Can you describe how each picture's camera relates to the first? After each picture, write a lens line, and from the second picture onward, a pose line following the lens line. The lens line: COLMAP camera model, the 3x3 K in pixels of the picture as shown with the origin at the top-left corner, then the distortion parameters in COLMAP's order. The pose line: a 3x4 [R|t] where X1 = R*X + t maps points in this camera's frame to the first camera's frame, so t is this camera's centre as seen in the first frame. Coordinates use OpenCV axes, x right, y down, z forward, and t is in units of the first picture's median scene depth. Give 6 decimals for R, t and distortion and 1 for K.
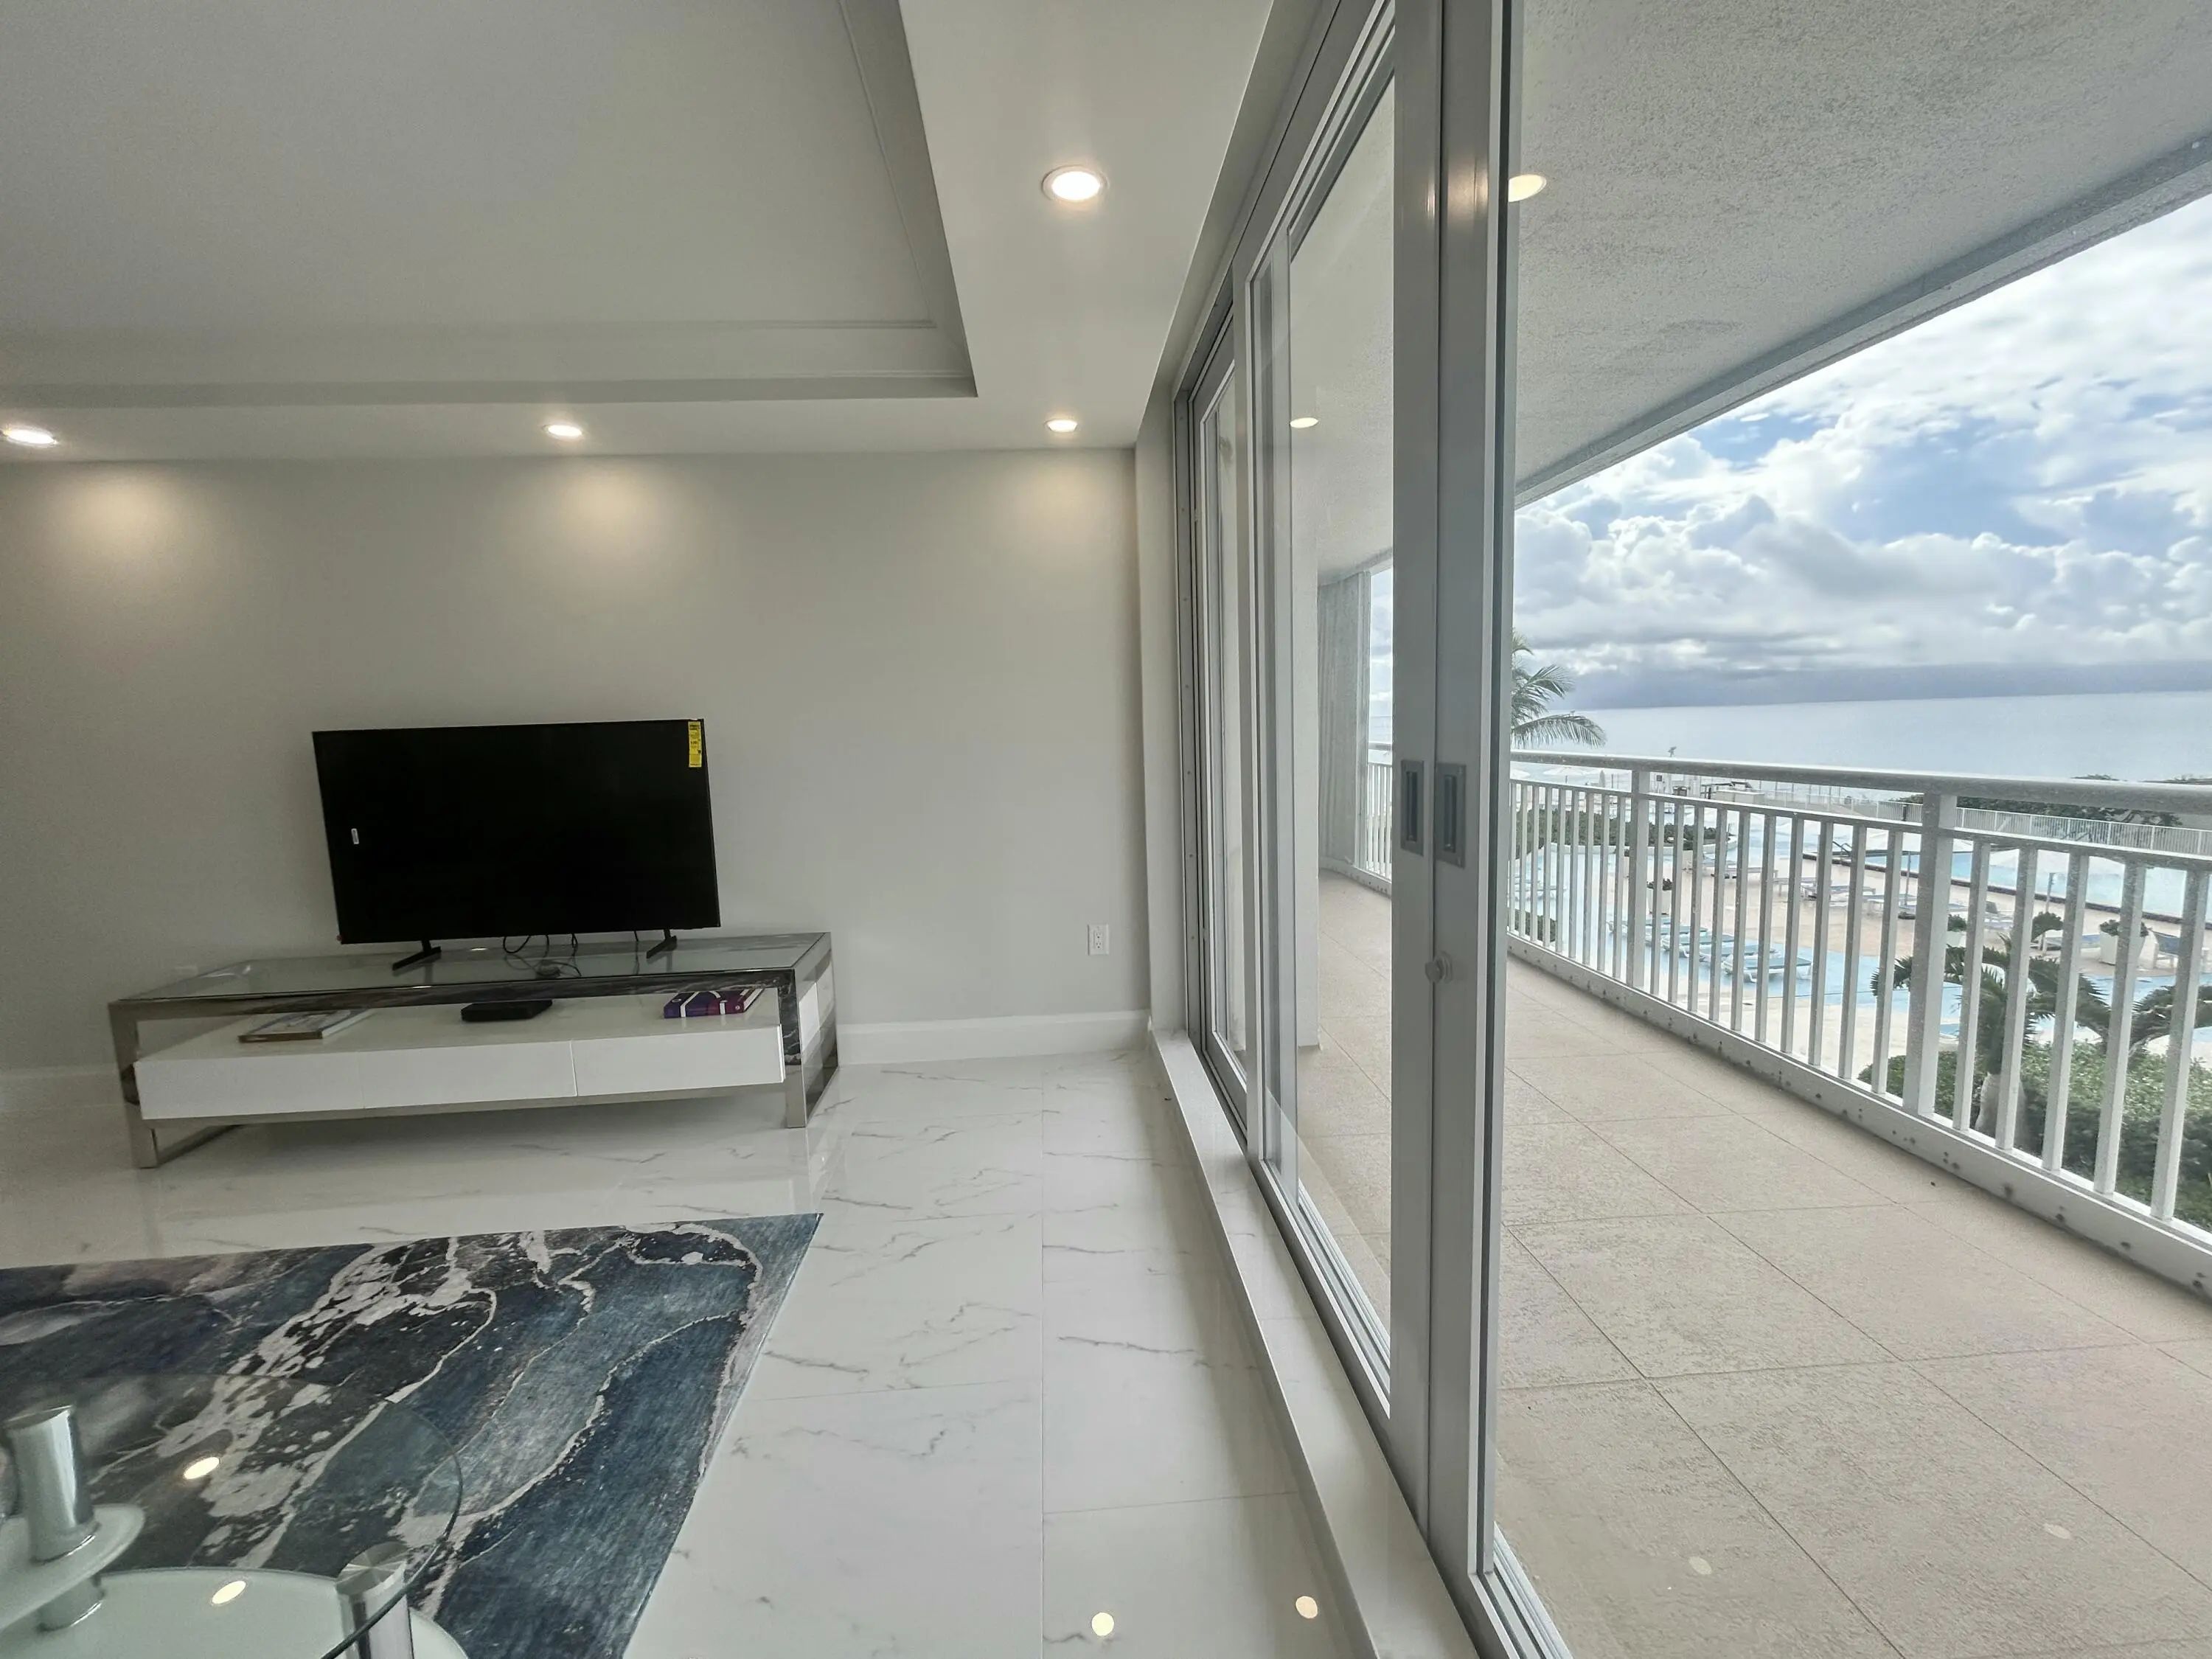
lens RADIAL K [[892.8, 0, 1116.9], [0, 892.8, 820.8], [0, 0, 1]] dist [0.000360, 0.000860]
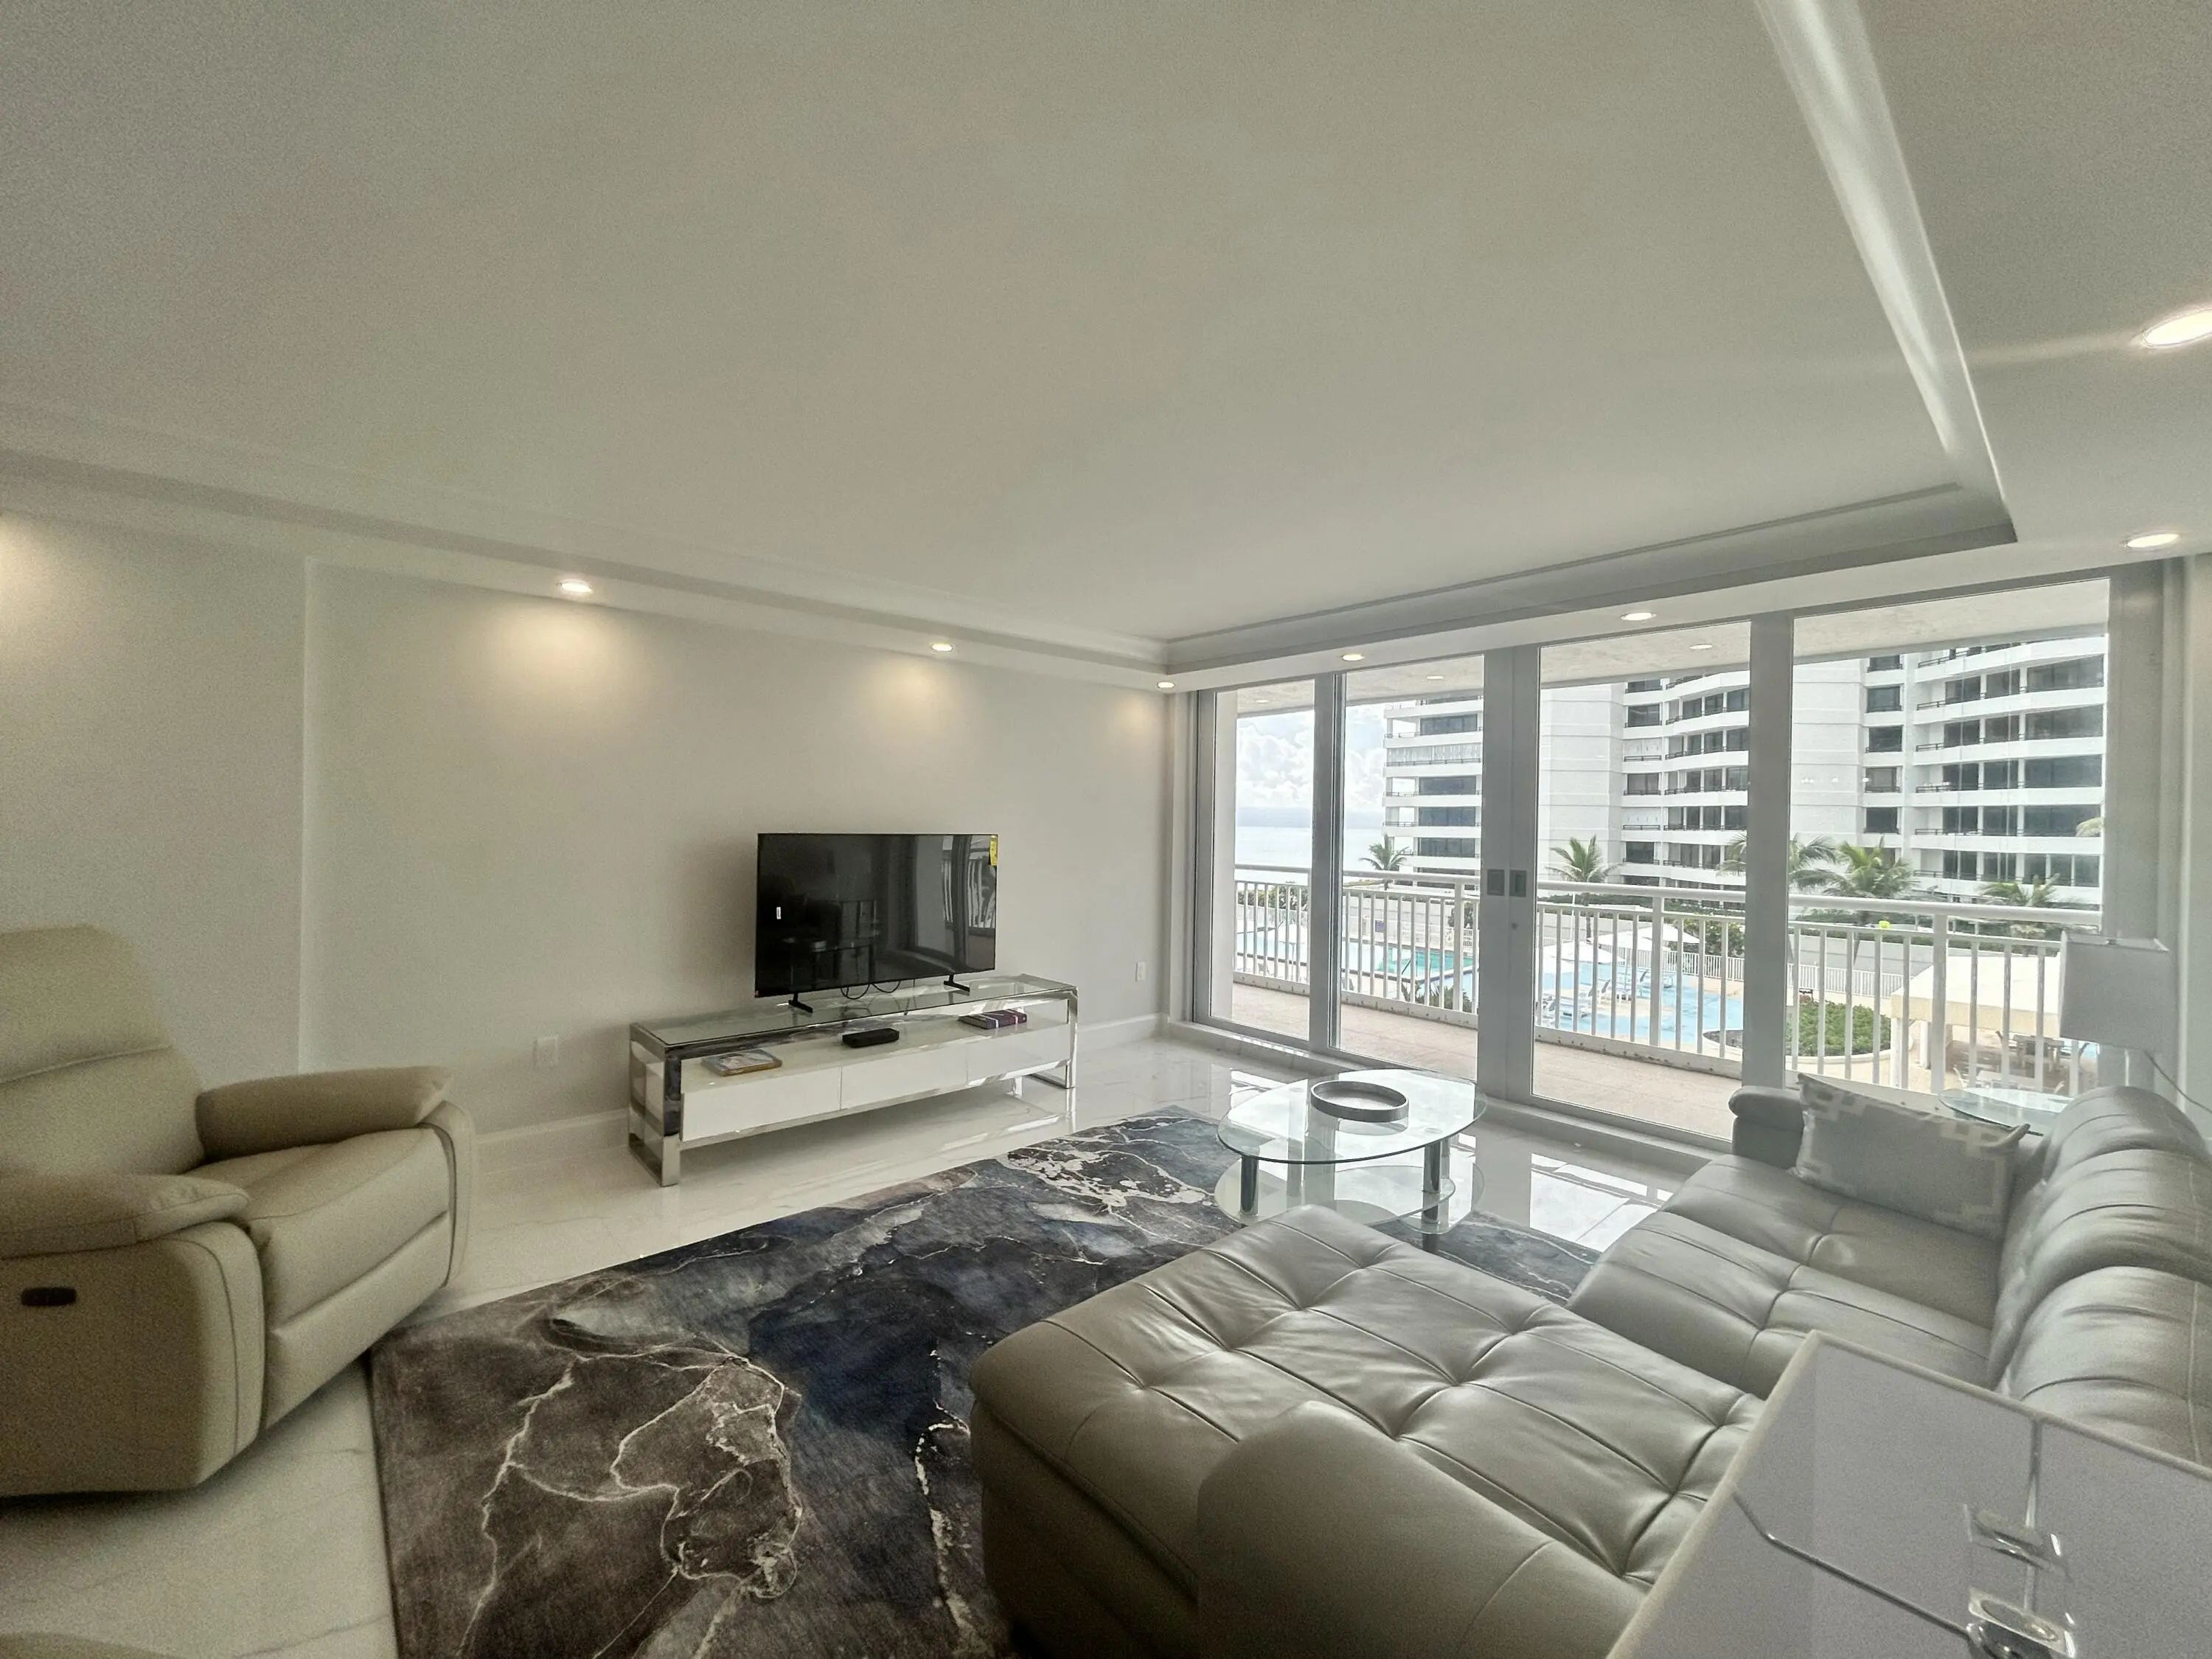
lens RADIAL K [[892.8, 0, 1102.3], [0, 892.8, 830.6], [0, 0, 1]] dist [0.000360, 0.000860]
pose [[0.805505, 0.024916, 0.592064, -1.666881], [0.033602, 0.995588, -0.087613, 0.036535], [-0.591635, 0.090467, 0.801114, -0.467742]]
